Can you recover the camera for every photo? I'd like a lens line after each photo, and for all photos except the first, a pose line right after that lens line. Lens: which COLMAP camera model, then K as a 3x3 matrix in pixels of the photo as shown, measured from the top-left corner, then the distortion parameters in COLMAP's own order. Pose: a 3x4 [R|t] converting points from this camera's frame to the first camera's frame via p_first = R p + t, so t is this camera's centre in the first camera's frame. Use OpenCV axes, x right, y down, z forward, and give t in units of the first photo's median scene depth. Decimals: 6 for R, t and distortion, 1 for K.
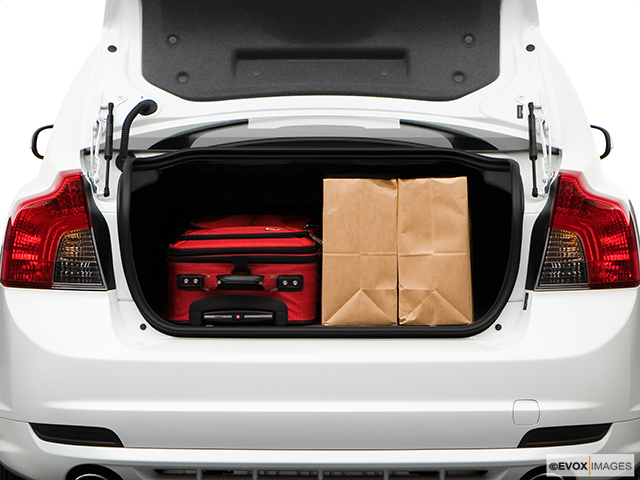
lens RADIAL K [[1846.2, 0, 318.2], [0, 1846.2, 239.1], [0, 0, 1]] dist [-0.334633, 0.000000]
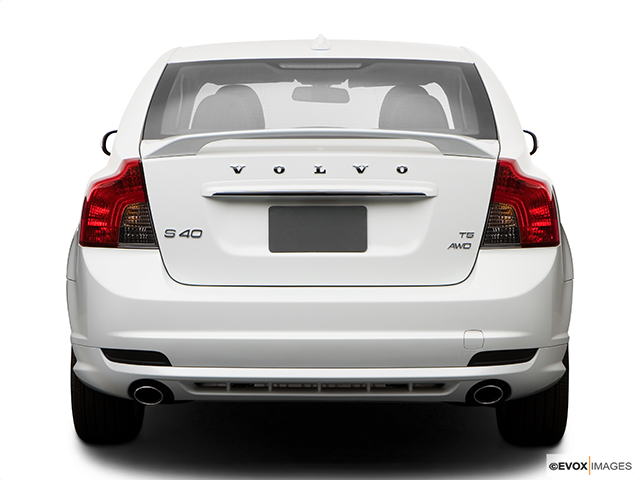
lens RADIAL K [[1846.2, 0, 321.5], [0, 1846.2, 240.7], [0, 0, 1]] dist [-0.334633, 0.000000]
pose [[0.999221, -0.001486, -0.039447, 0.056149], [0.003035, 0.999225, 0.039234, -0.030225], [0.039358, -0.039323, 0.998451, -0.333211]]
